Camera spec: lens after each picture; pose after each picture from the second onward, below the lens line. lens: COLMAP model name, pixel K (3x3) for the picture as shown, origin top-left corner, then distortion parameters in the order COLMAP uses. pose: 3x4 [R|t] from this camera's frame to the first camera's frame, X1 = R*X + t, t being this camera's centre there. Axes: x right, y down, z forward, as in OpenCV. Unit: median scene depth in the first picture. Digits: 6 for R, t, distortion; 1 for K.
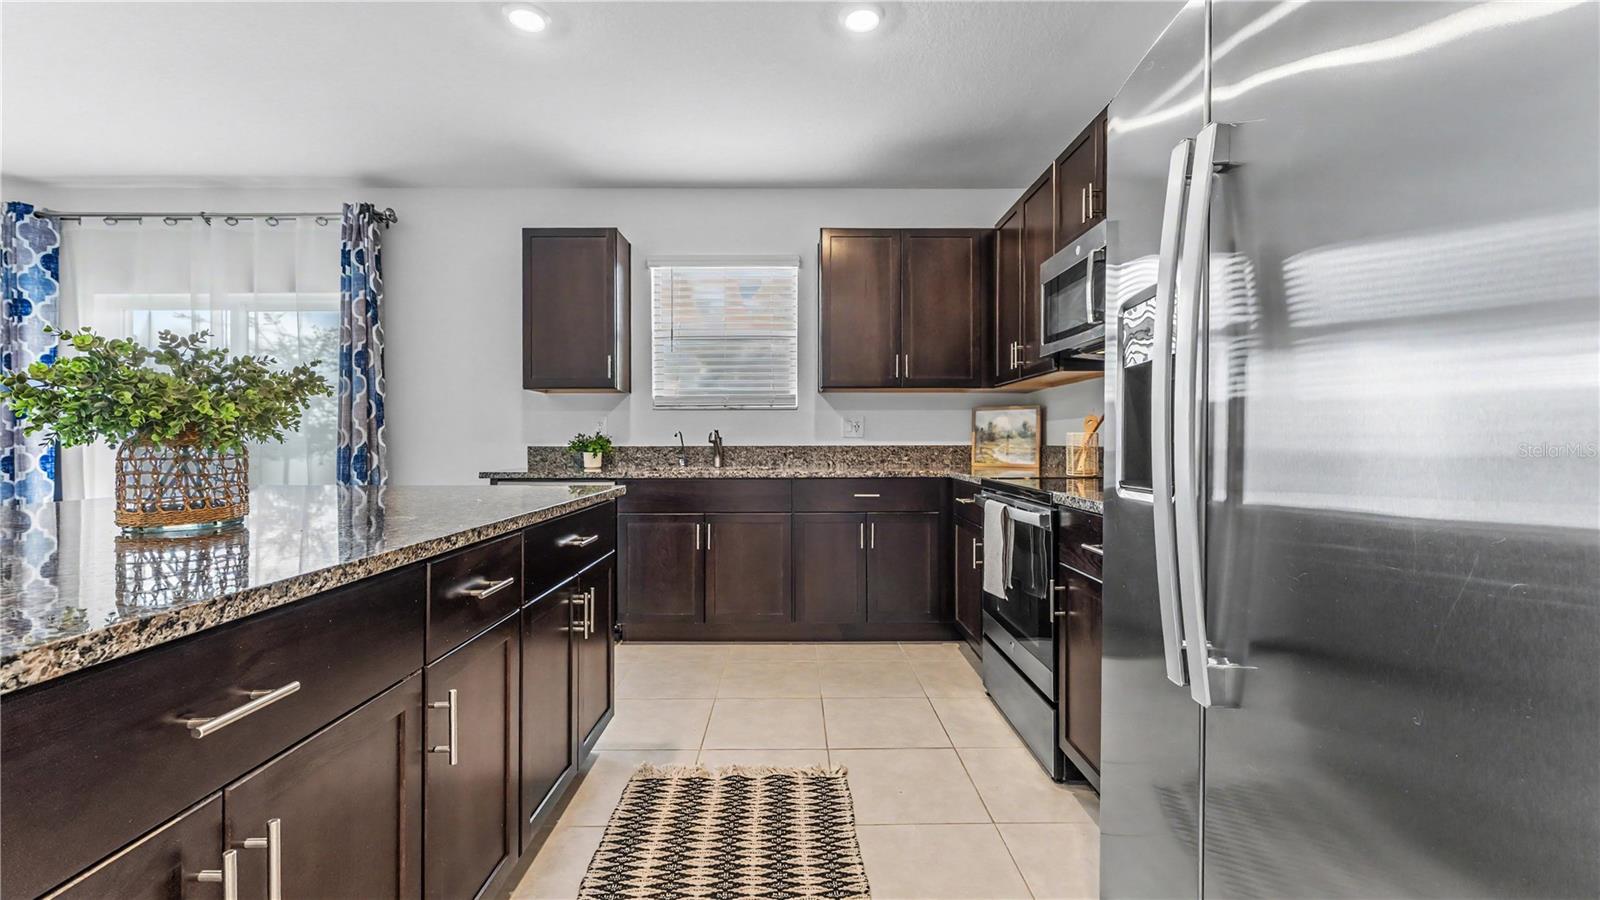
lens RADIAL K [[647.8, 0, 802.0], [0, 647.8, 437.7], [0, 0, 1]] dist [-0.000033, 0.000114]
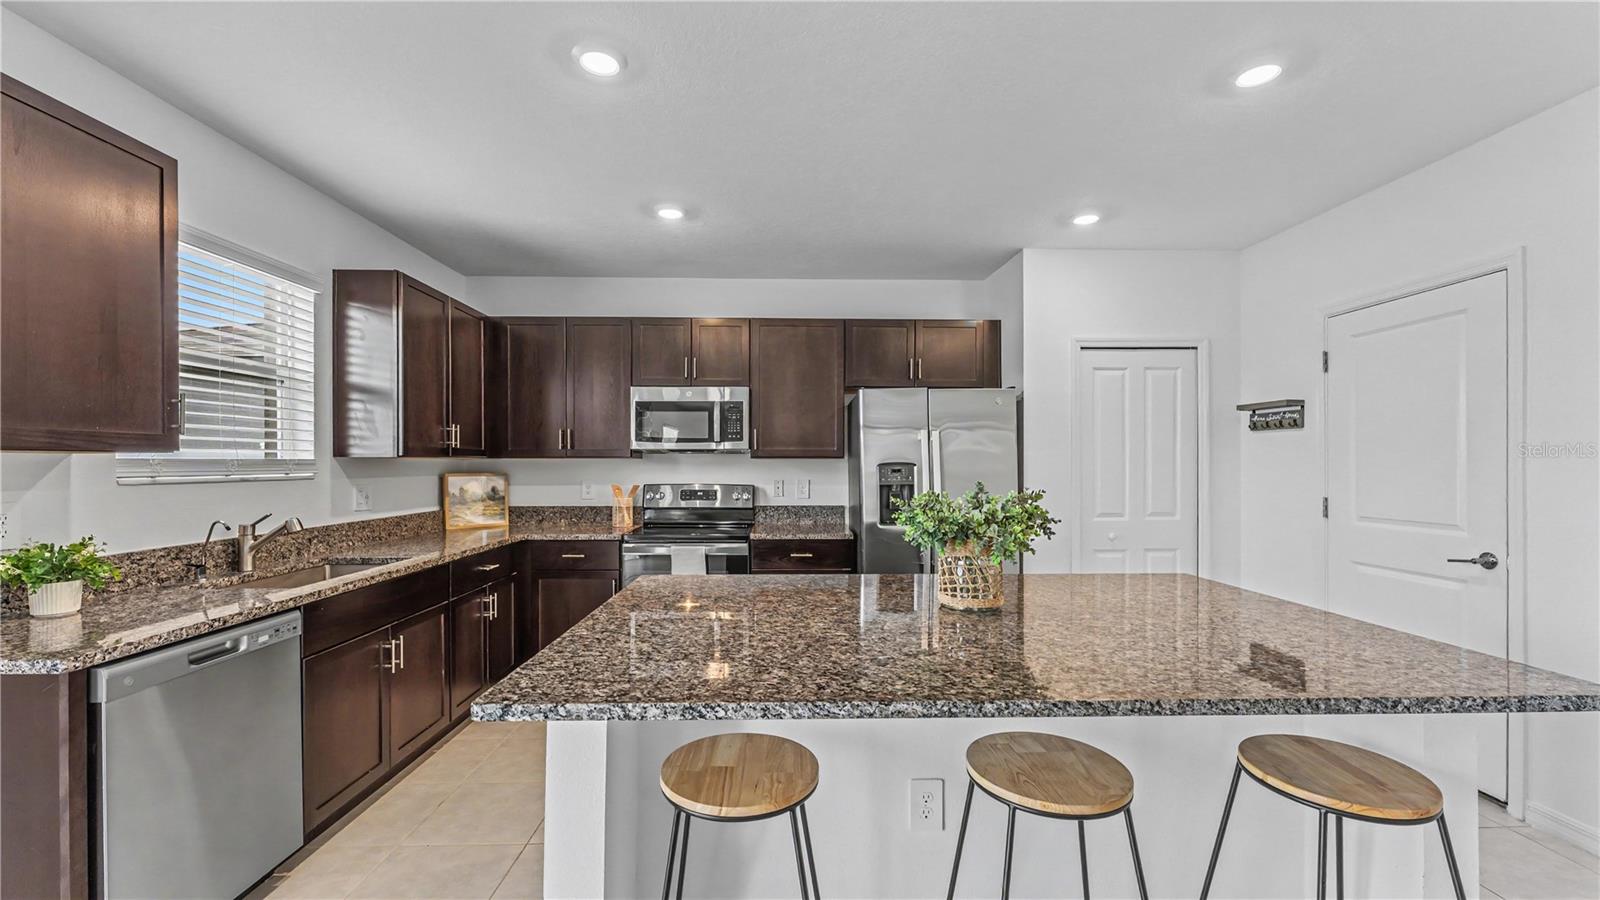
lens RADIAL K [[637.9, 0, 798.3], [0, 637.9, 467.6], [0, 0, 1]] dist [-0.002078, -0.000437]
pose [[-0.014525, -0.004582, 0.999884, -0.820149], [0.003159, 0.999984, 0.004628, -0.063052], [-0.999890, 0.003226, -0.014510, 0.478103]]
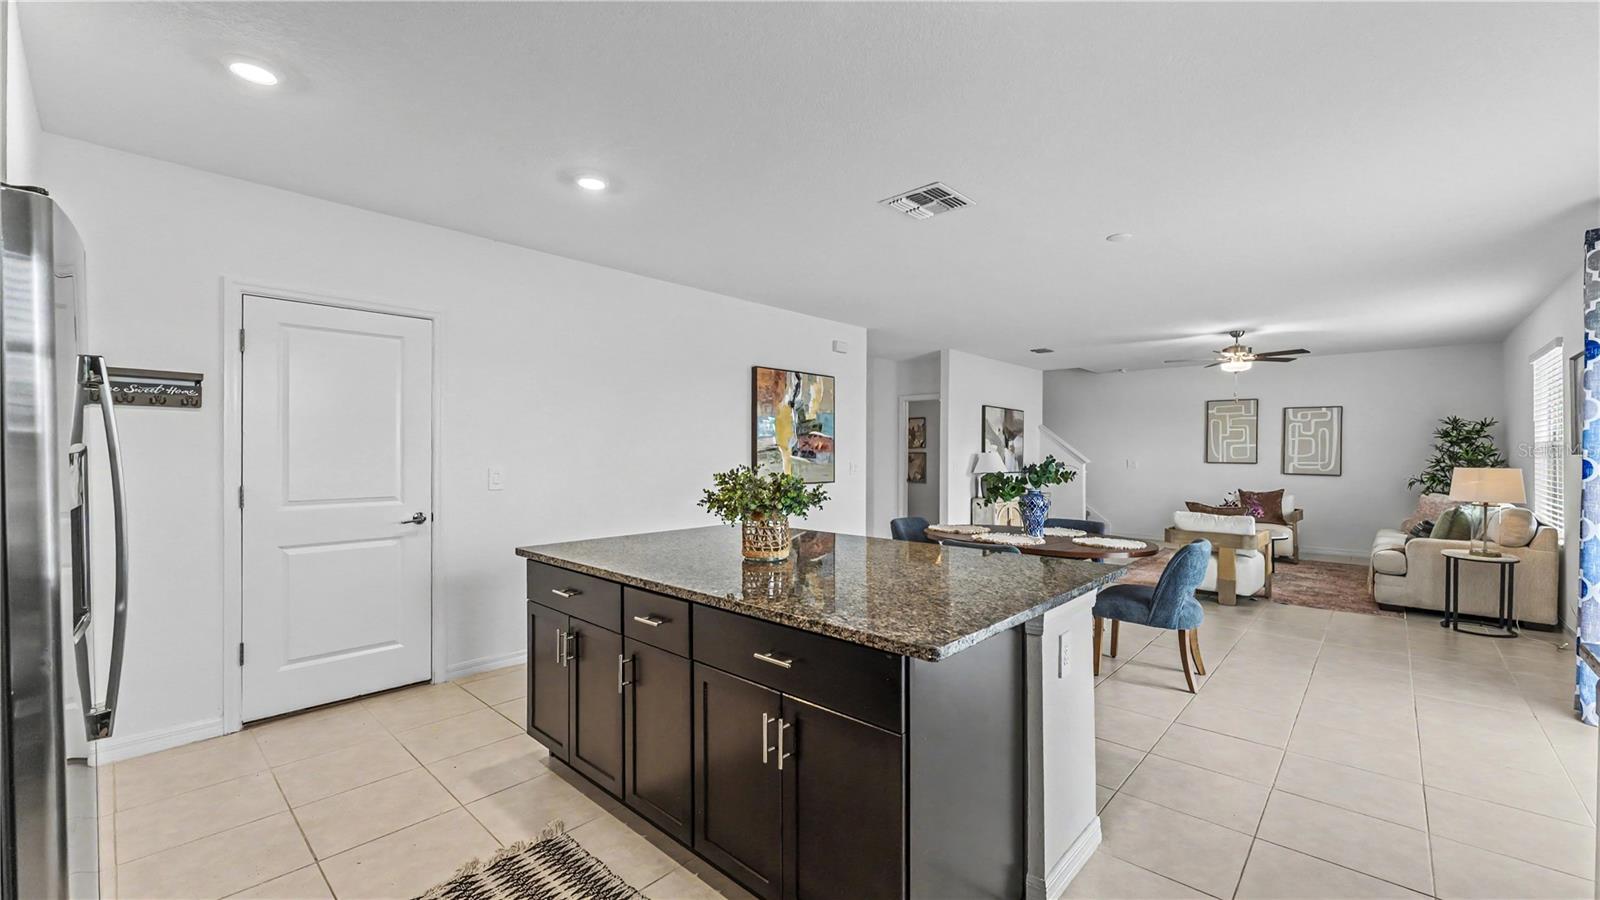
lens RADIAL K [[639.2, 0, 804.4], [0, 639.2, 447.1], [0, 0, 1]] dist [0.000343, -0.000074]
pose [[-0.683235, -0.007917, -0.730155, 0.141485], [-0.003119, 0.999964, -0.007925, -0.061332], [0.730192, -0.003137, -0.683235, 0.824806]]
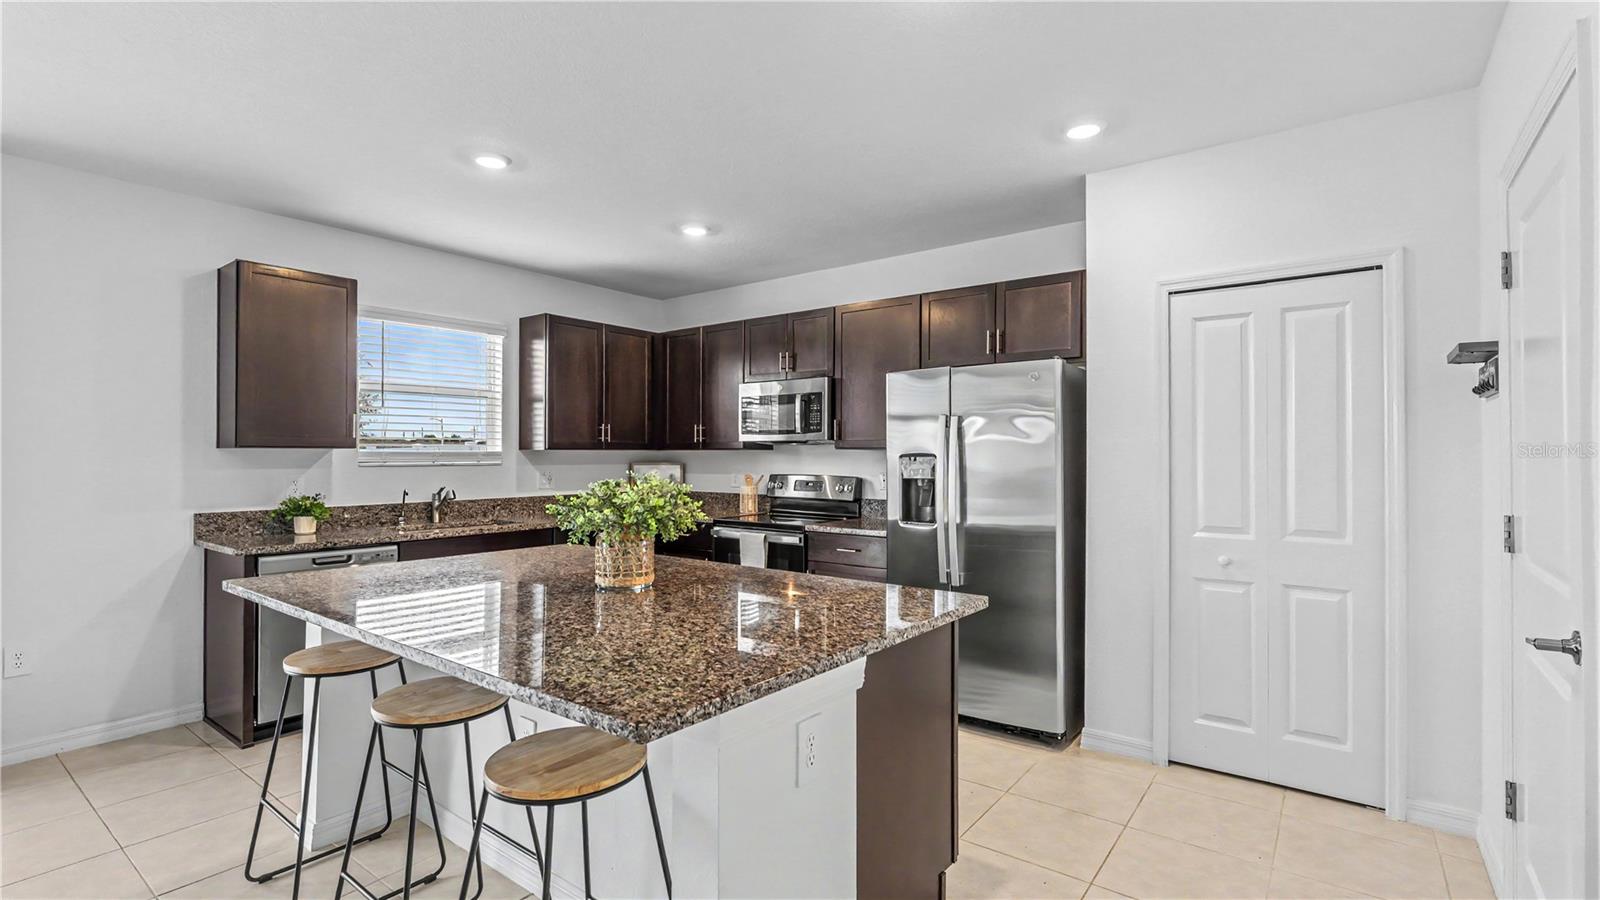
lens RADIAL K [[721.9, 0, 800.0], [0, 721.9, 450.0], [0, 0, 1]] dist [-0.001281, -0.000277]
pose [[0.613301, 0.007249, 0.789816, -0.716708], [0.001244, 0.999948, -0.010144, -0.060697], [-0.789848, 0.007203, 0.613260, -0.165420]]
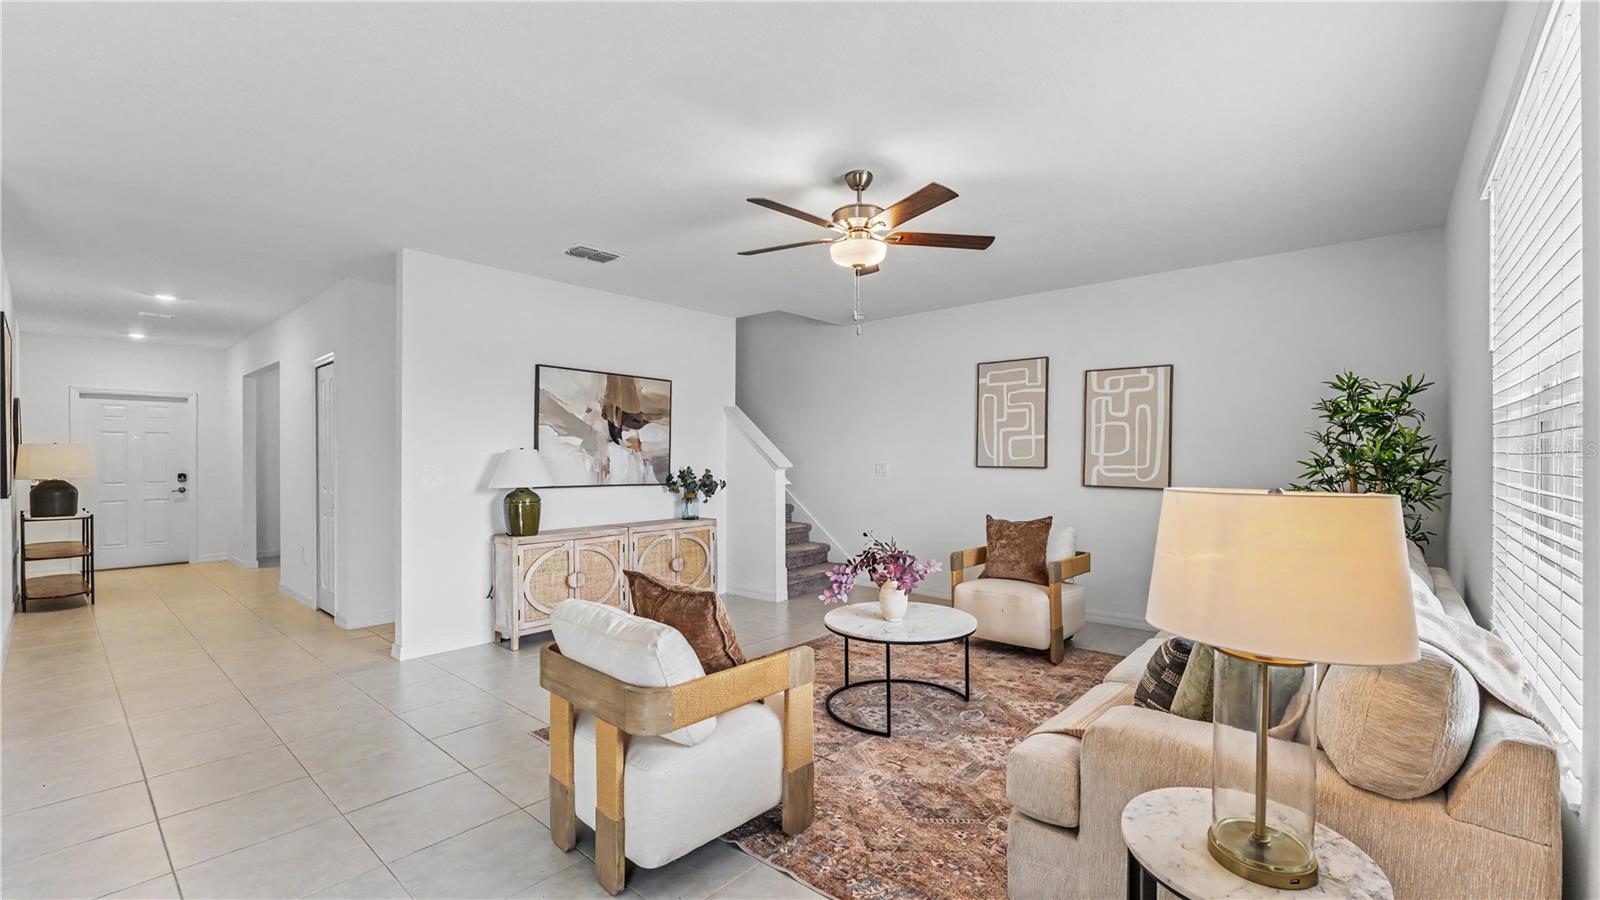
lens RADIAL K [[663.0, 0, 805.6], [0, 663.0, 454.7], [0, 0, 1]] dist [0.005758, 0.000047]
pose [[-0.662242, -0.000476, -0.749290, -1.357689], [0.000233, 1.000000, -0.000841, -0.052068], [0.749290, -0.000732, -0.662242, 0.993990]]
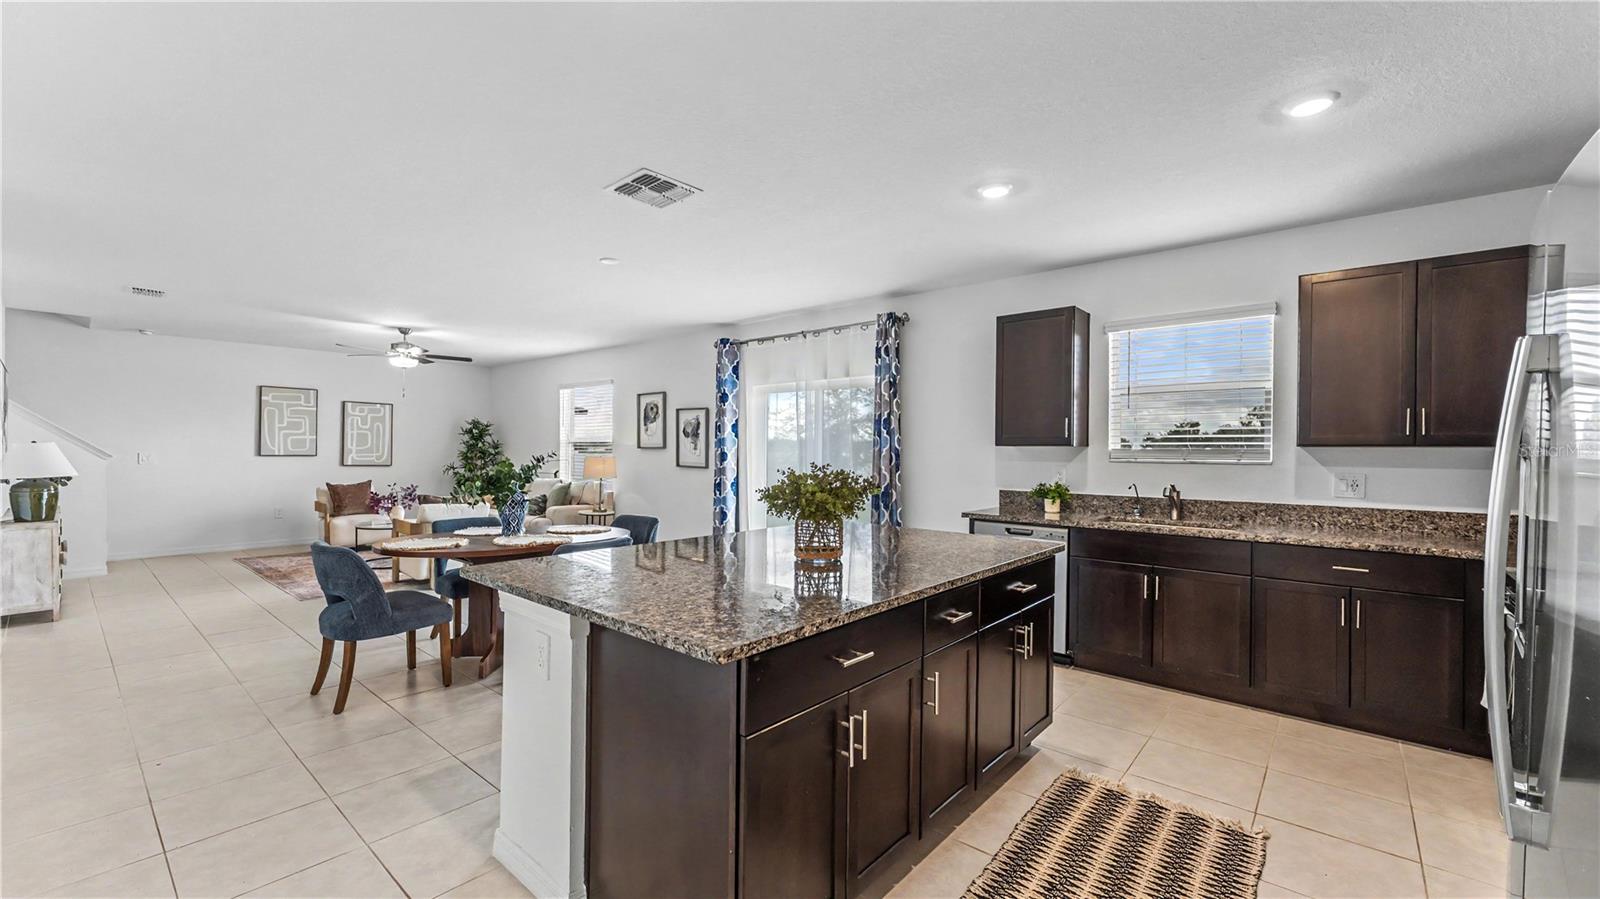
lens RADIAL K [[637.2, 0, 801.6], [0, 637.2, 455.7], [0, 0, 1]] dist [-0.002825, -0.000198]
pose [[0.751208, 0.013612, -0.659925, 0.096415], [-0.009330, 0.999906, 0.010003, -0.064584], [0.660000, -0.001357, 0.751265, -0.163558]]
